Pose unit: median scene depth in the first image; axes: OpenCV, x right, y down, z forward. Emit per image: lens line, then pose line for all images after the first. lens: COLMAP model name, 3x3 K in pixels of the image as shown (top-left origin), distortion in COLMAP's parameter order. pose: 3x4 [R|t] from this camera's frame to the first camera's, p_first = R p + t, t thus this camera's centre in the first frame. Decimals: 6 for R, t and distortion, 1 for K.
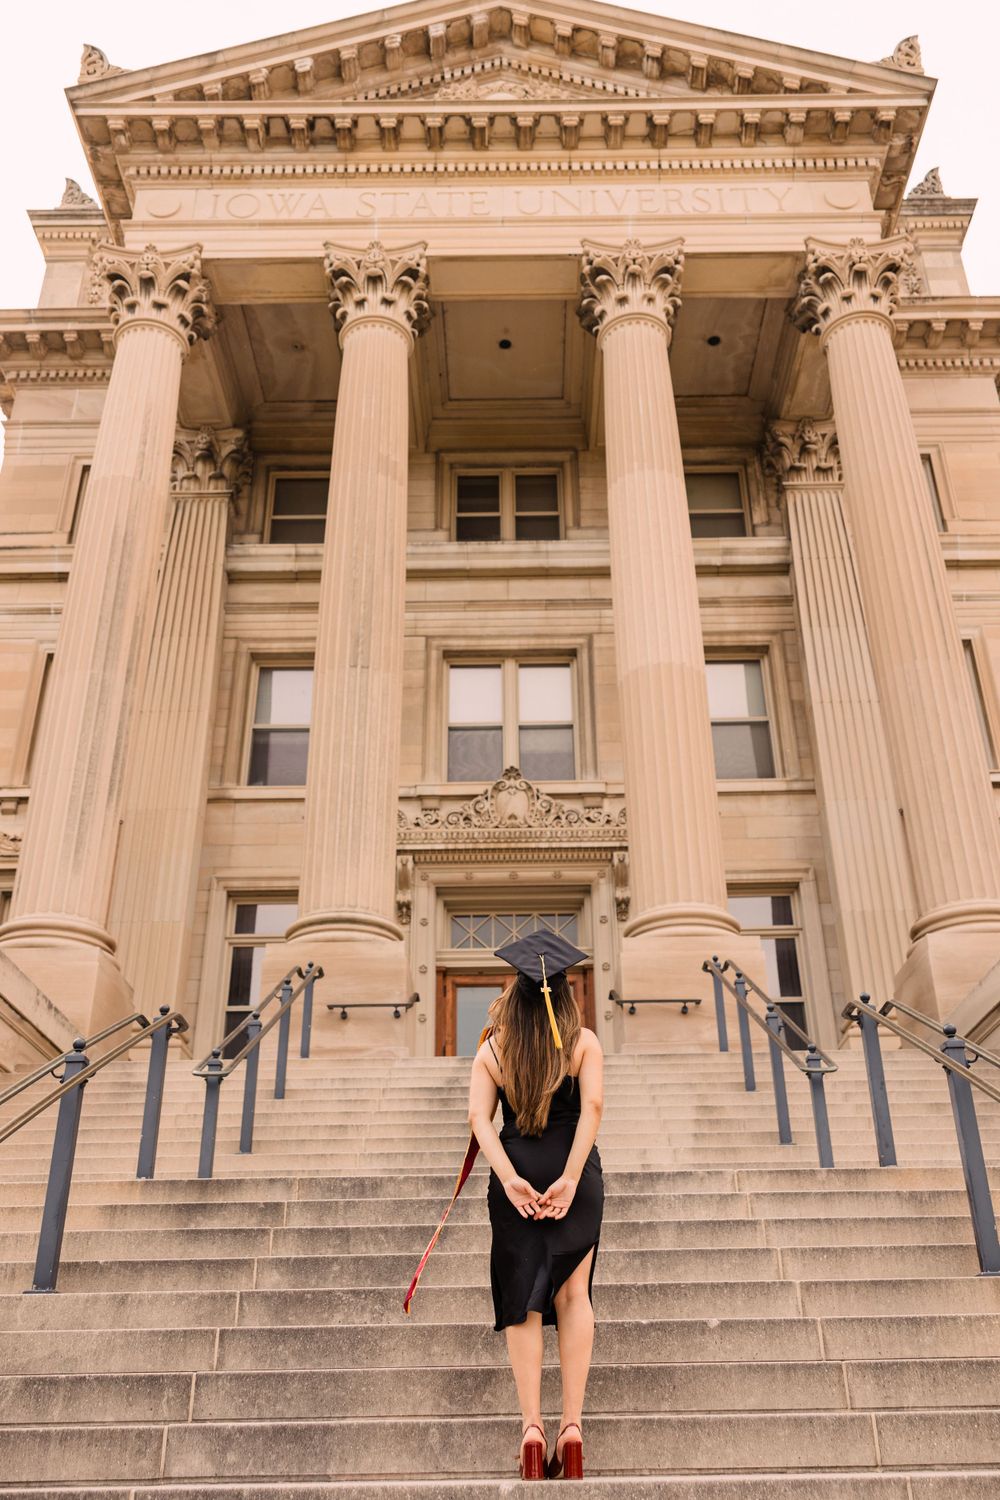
lens RADIAL K [[1319.8, 0, 516.0], [0, 1319.8, 718.9], [0, 0, 1]] dist [0.001353, 0.007803]
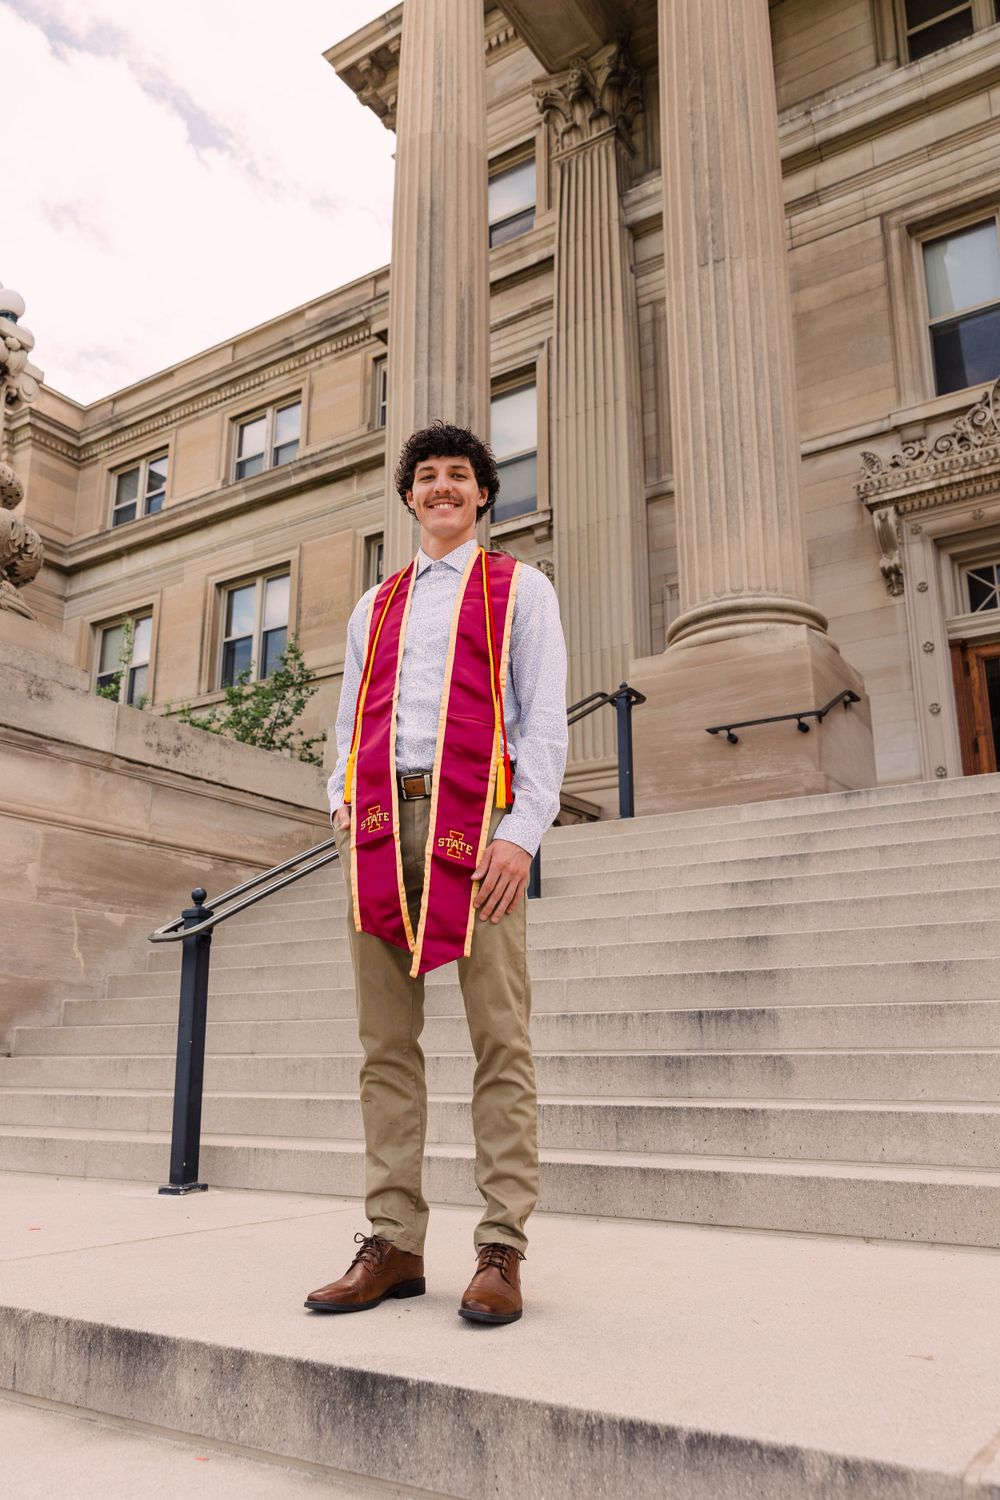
lens RADIAL K [[1163.9, 0, 500.0], [0, 1163.9, 750.0], [0, 0, 1]] dist [0.006913, 0.009422]
pose [[0.834610, -0.129392, -0.535428, 0.072914], [0.260426, 0.949213, 0.176558, 0.056797], [0.485390, -0.286797, 0.825920, 0.276298]]
